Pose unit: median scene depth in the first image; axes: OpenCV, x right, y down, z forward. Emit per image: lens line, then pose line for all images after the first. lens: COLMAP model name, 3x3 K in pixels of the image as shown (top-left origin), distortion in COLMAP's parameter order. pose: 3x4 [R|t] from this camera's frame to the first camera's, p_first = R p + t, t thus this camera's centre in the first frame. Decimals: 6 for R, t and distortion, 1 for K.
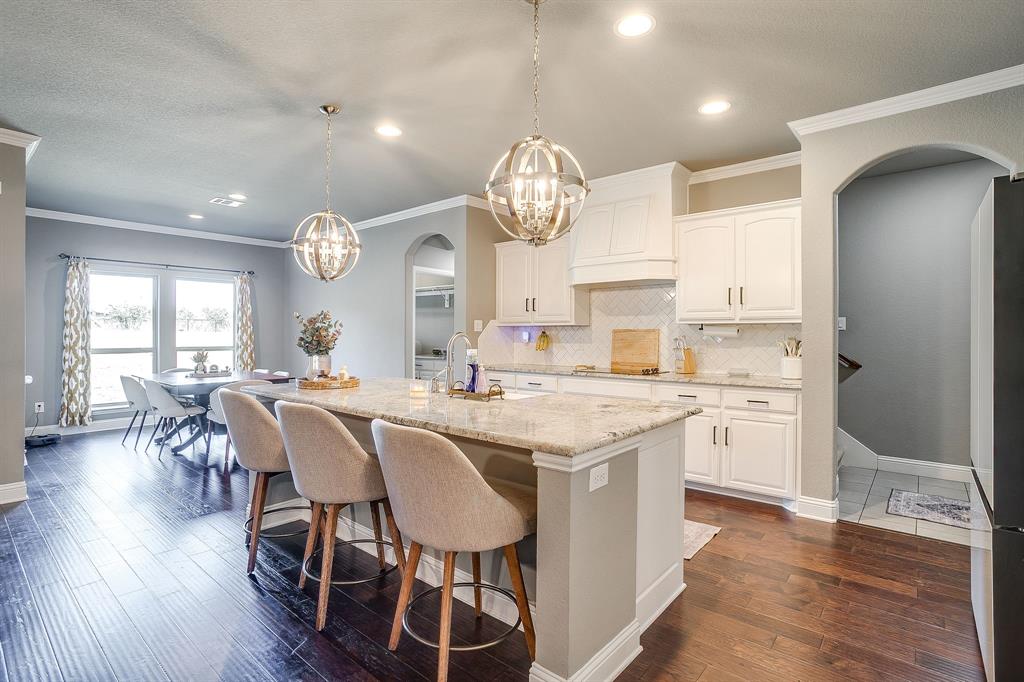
lens RADIAL K [[495.0, 0, 509.1], [0, 495.0, 338.3], [0, 0, 1]] dist [-0.065835, 0.032968]
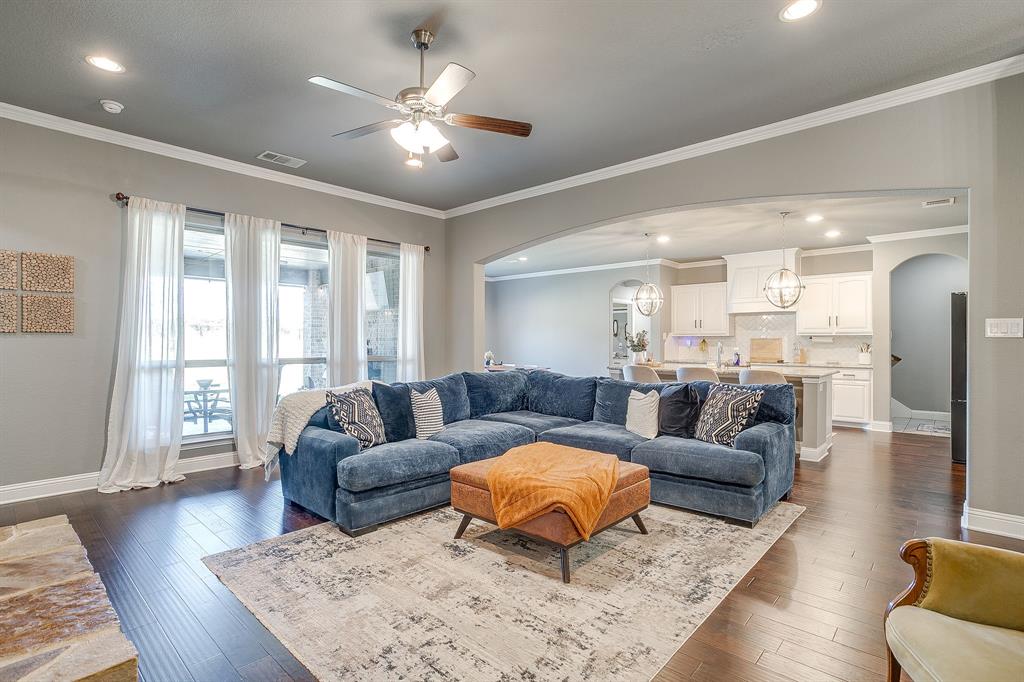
lens RADIAL K [[504.6, 0, 494.9], [0, 504.6, 343.8], [0, 0, 1]] dist [-0.023442, 0.000253]
pose [[0.998629, -0.001072, -0.052345, -0.661539], [0.000904, 0.999994, -0.003228, 0.006057], [0.052348, 0.003176, 0.998624, -0.888190]]
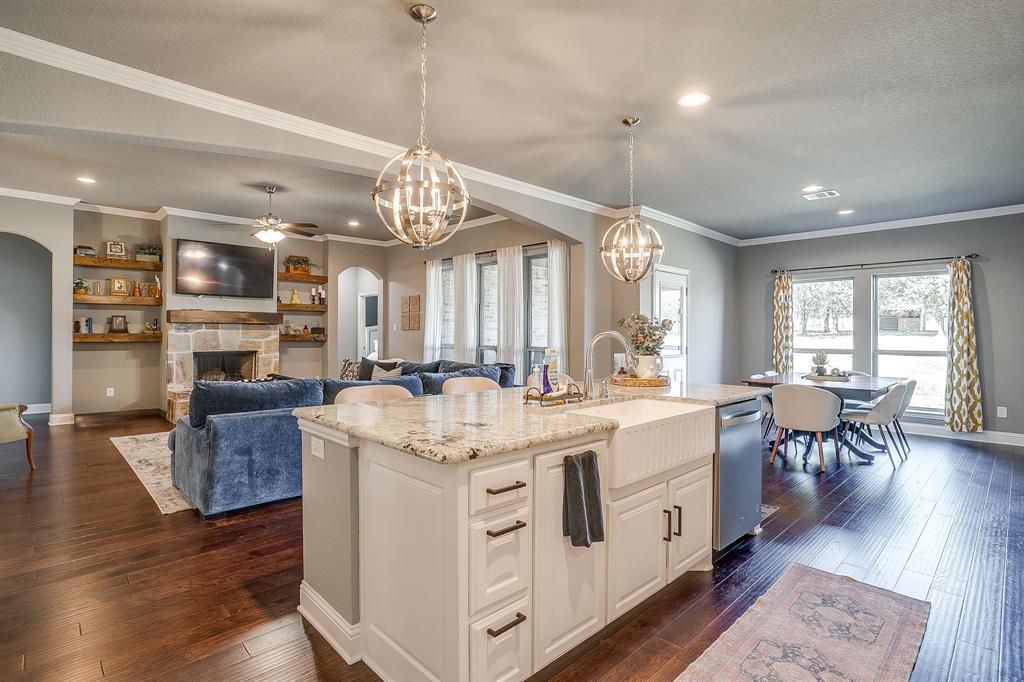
lens RADIAL K [[495.0, 0, 509.1], [0, 495.0, 338.3], [0, 0, 1]] dist [-0.065835, 0.032968]
pose [[-0.101715, 0.005655, -0.994798, 0.543627], [-0.013688, 0.999881, 0.007084, -0.001241], [0.994719, 0.014337, -0.101625, 0.644211]]
